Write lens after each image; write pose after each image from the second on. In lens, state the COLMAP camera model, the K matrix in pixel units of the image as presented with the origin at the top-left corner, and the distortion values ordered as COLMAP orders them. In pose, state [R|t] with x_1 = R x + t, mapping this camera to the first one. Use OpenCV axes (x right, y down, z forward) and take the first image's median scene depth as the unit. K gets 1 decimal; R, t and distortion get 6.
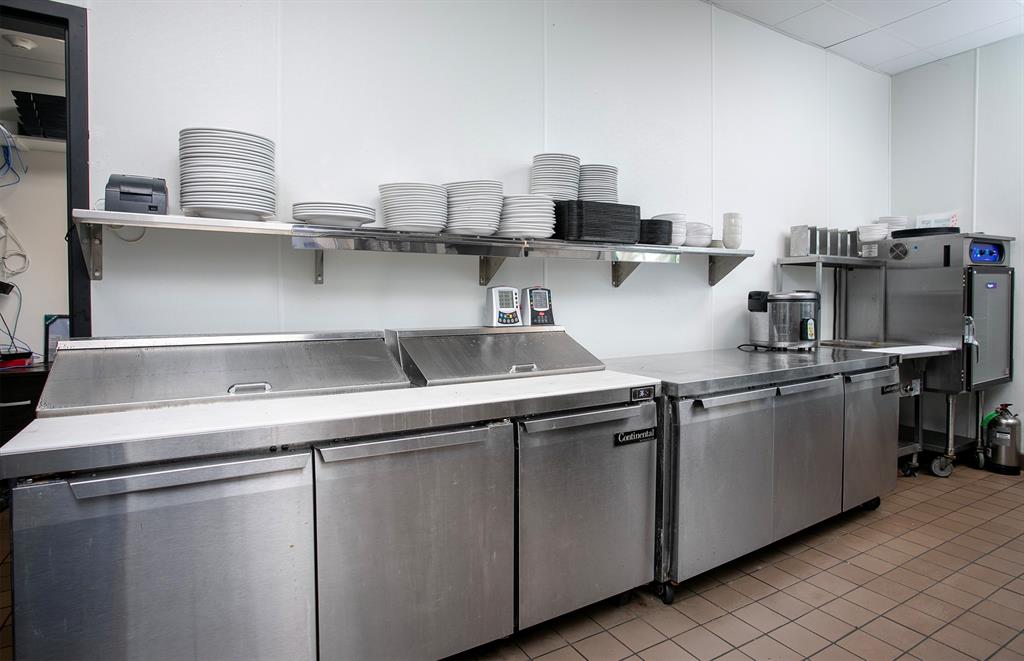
lens RADIAL K [[566.6, 0, 512.4], [0, 566.6, 298.4], [0, 0, 1]] dist [-0.001412, 0.000486]
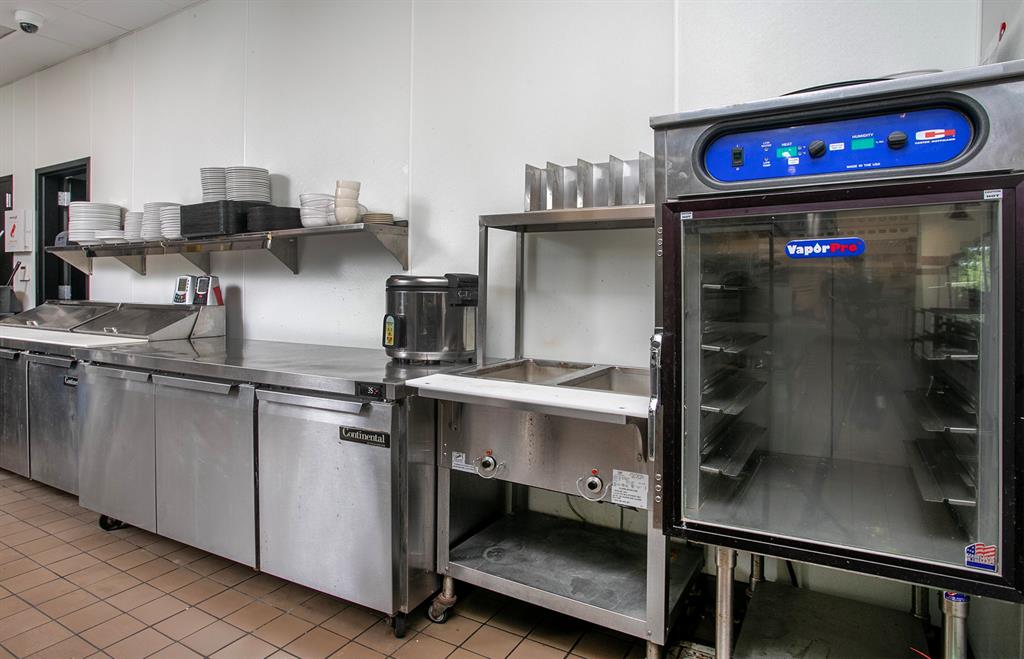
lens RADIAL K [[566.6, 0, 512.4], [0, 566.6, 297.4], [0, 0, 1]] dist [-0.001412, 0.000486]
pose [[0.487616, 0.009767, -0.873004, 1.513645], [-0.018736, 0.999824, 0.000721, 0.016066], [0.872857, 0.016005, 0.487713, 1.008645]]
